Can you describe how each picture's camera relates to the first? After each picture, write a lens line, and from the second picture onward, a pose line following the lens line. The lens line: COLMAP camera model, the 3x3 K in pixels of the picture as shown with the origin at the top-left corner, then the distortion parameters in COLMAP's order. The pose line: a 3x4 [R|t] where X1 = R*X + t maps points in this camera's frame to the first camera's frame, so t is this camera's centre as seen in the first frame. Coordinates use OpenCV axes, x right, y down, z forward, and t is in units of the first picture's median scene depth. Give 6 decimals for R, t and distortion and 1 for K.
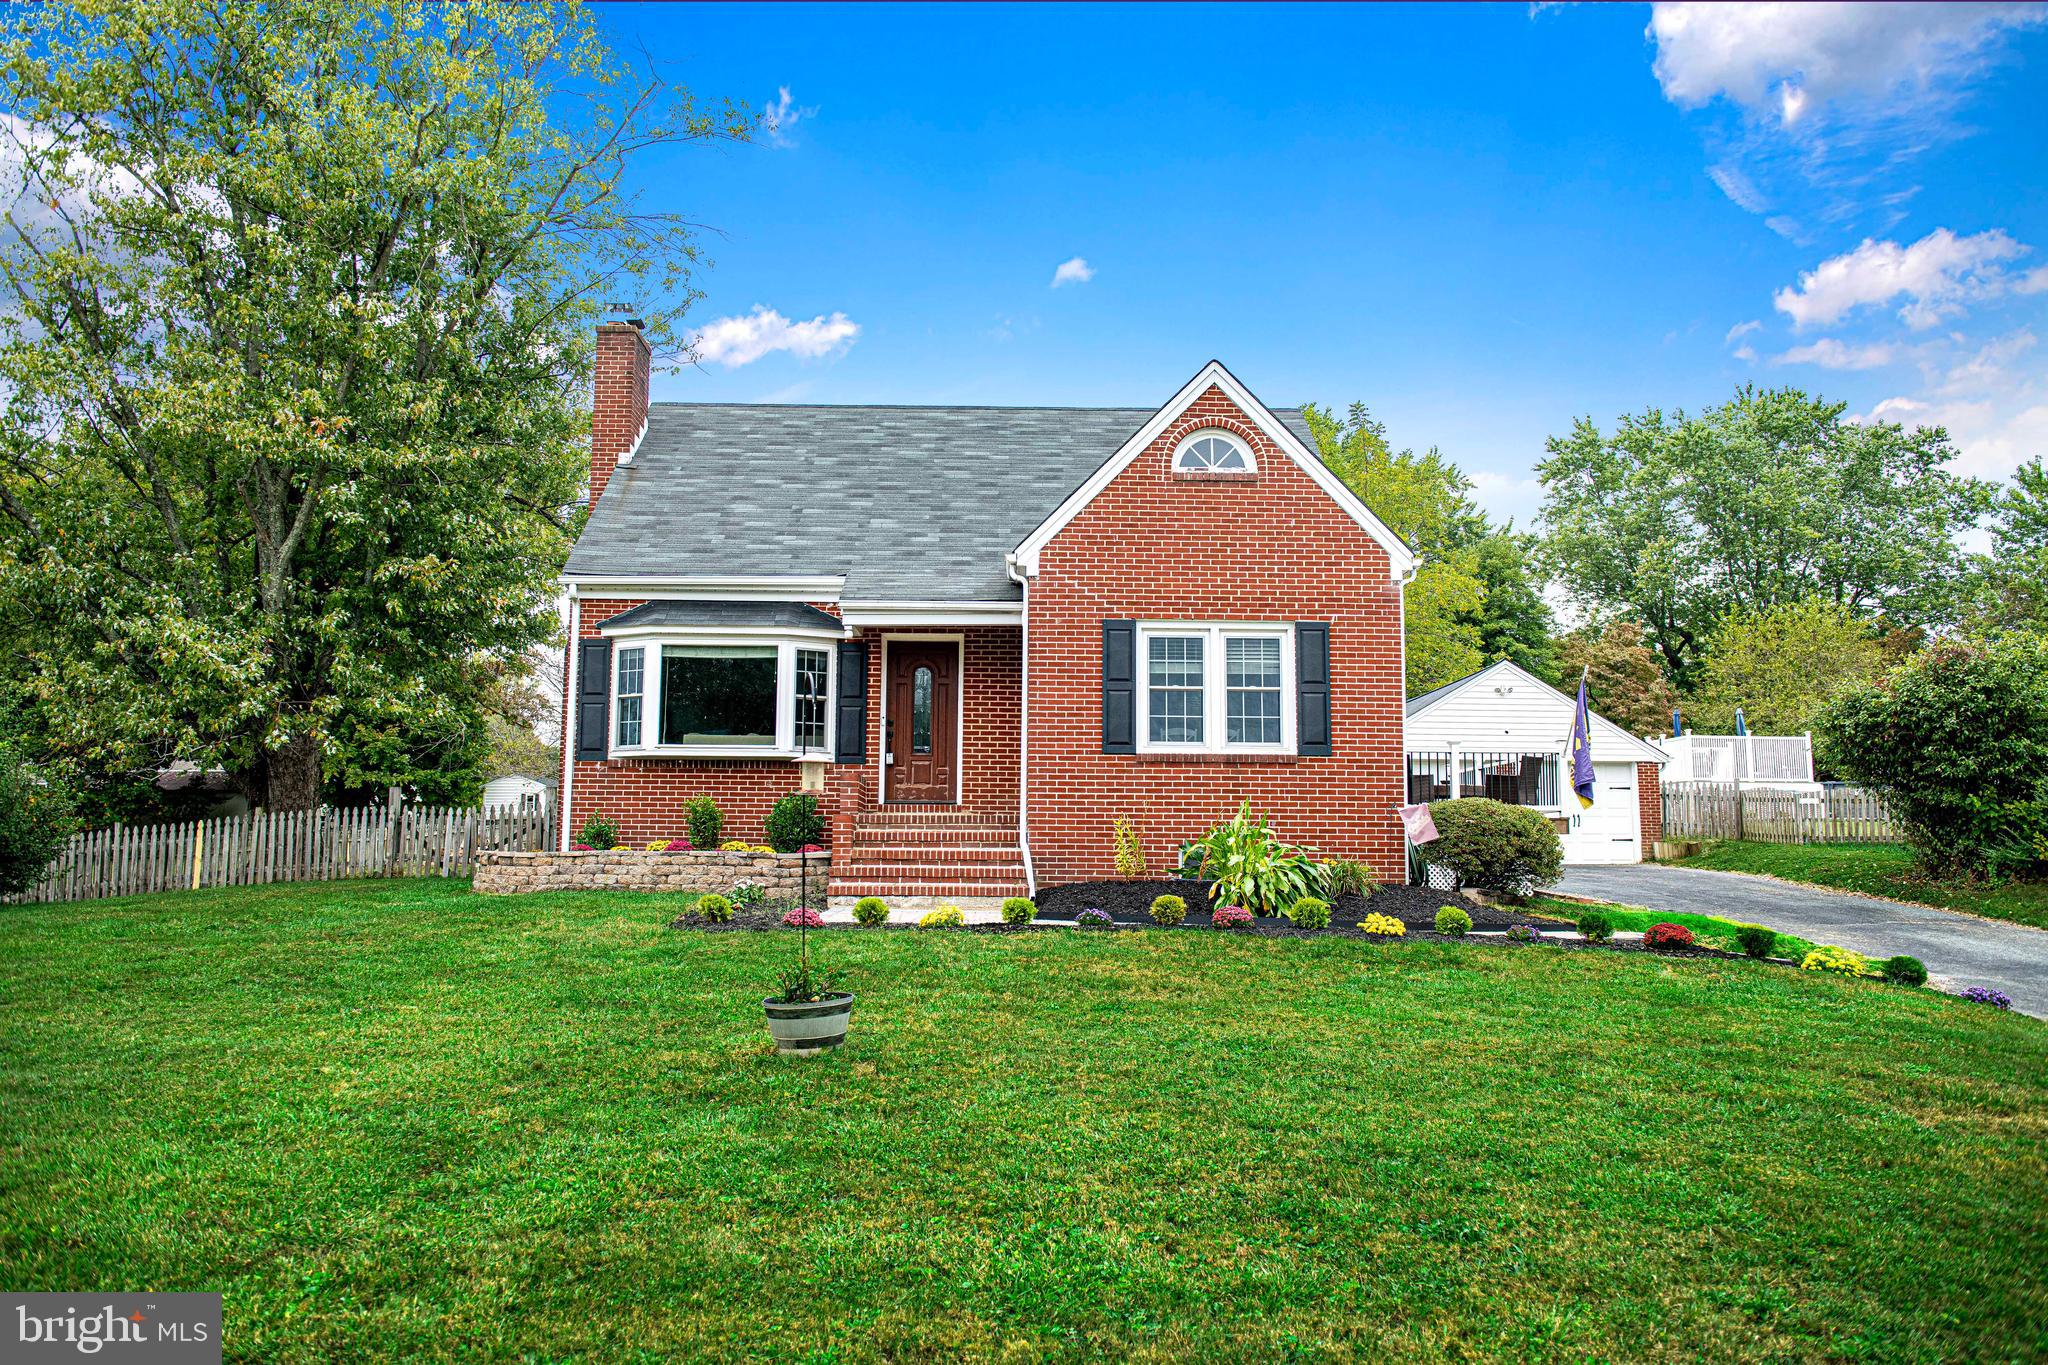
lens RADIAL K [[1486.3, 0, 1026.0], [0, 1486.3, 672.5], [0, 0, 1]] dist [-0.039656, 0.004846]
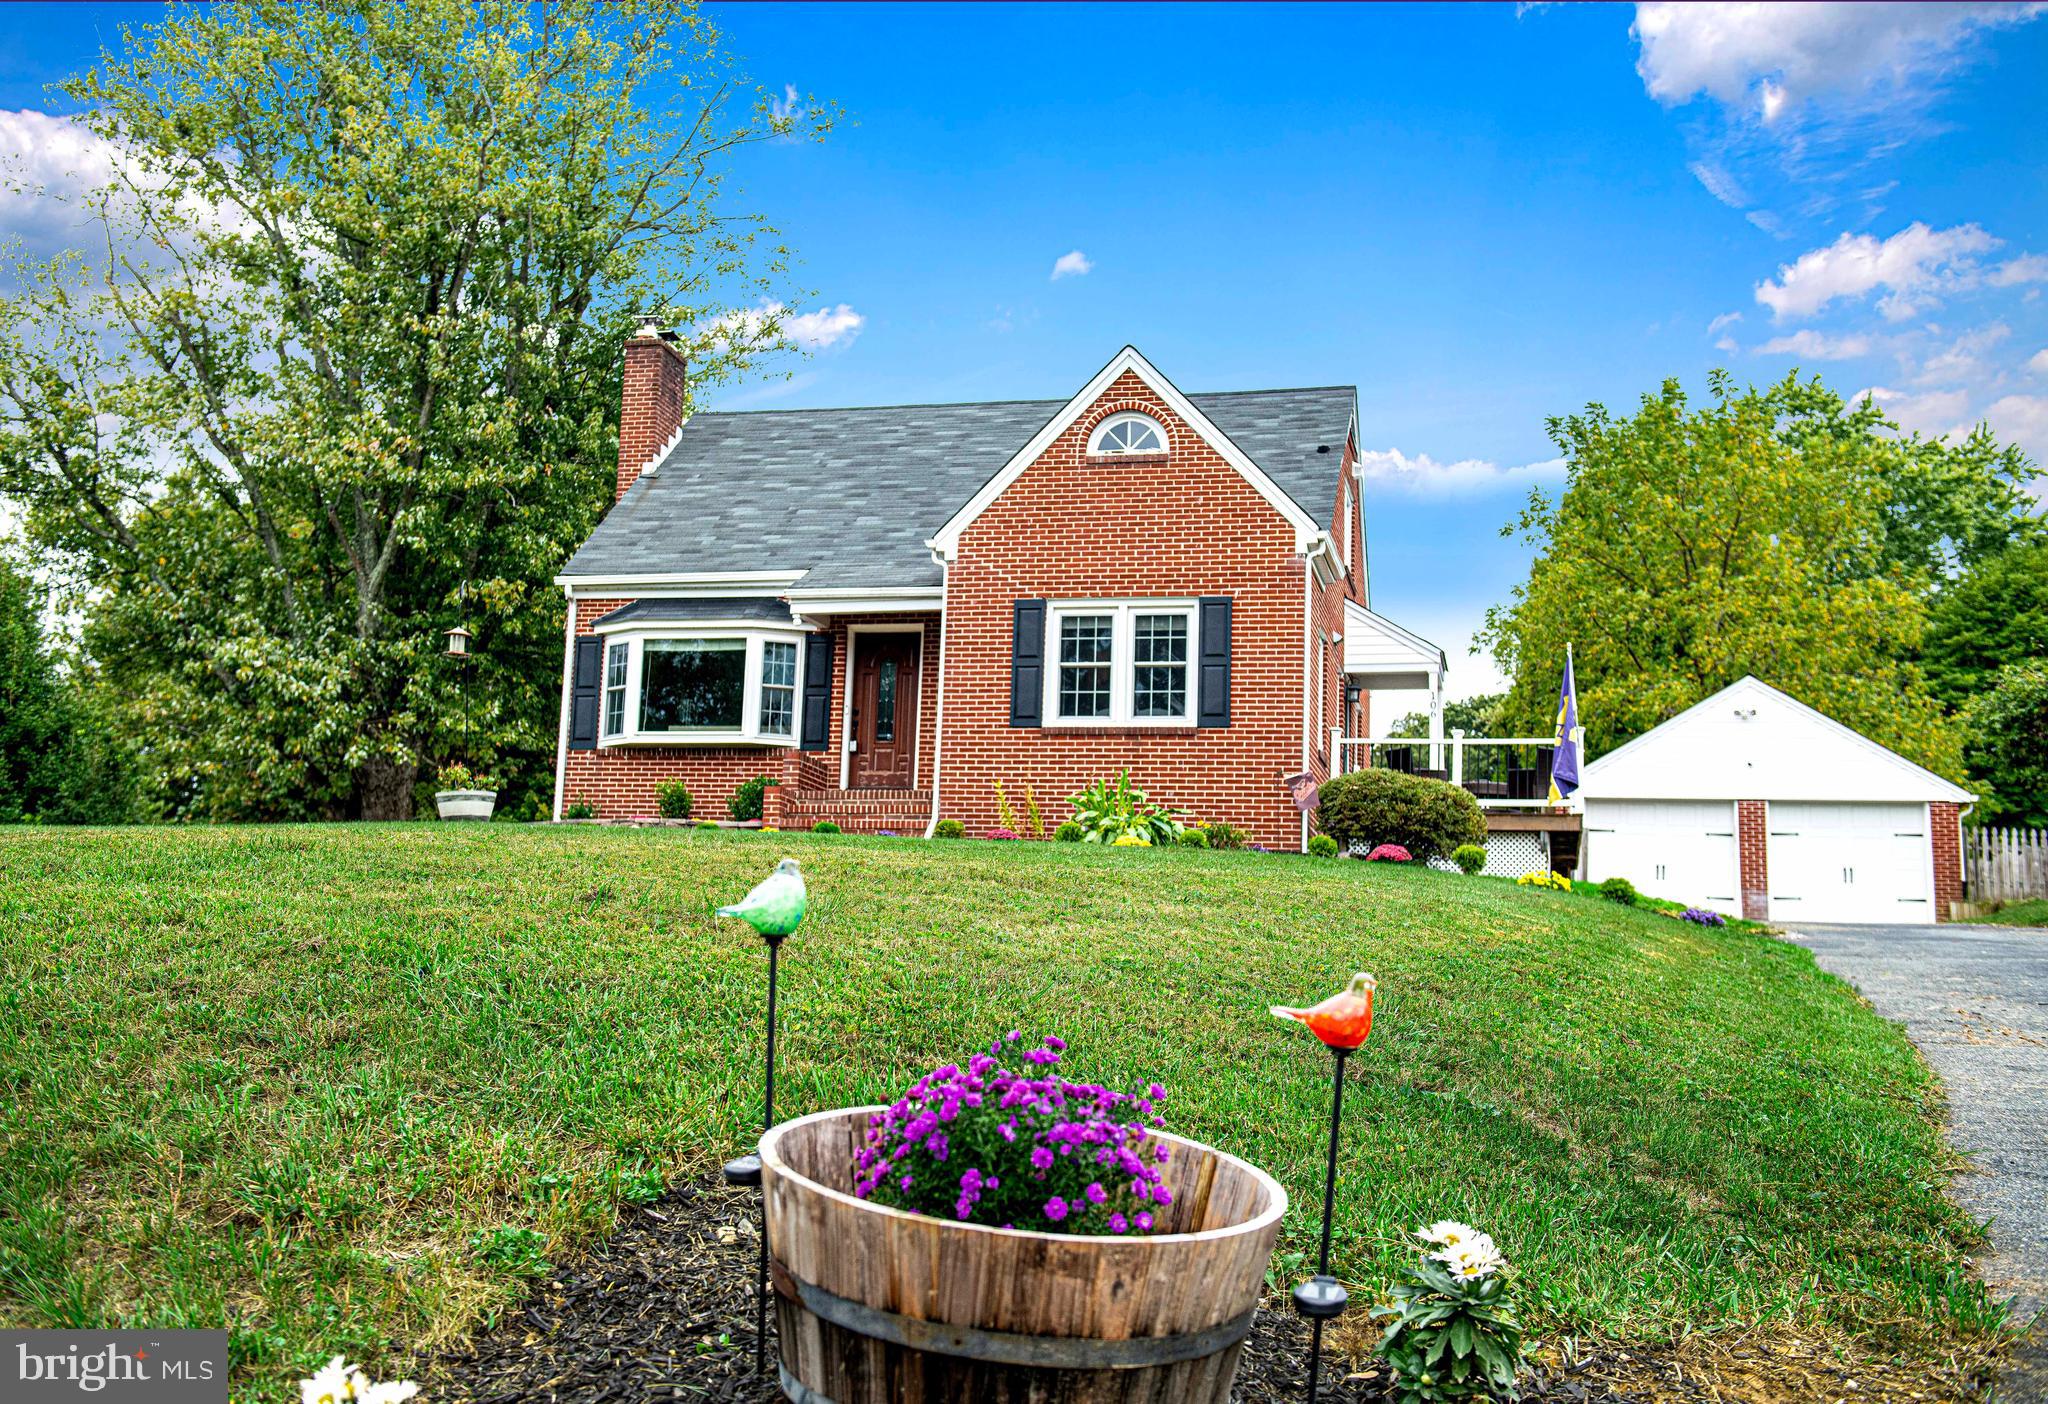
lens RADIAL K [[2131.5, 0, 1011.7], [0, 2131.5, 680.2], [0, 0, 1]] dist [0.028895, 0.000000]
pose [[0.967834, -0.016874, -0.251021, 0.392818], [0.004315, 0.998715, -0.050498, 0.089032], [0.251551, 0.047790, 0.966663, -0.408373]]
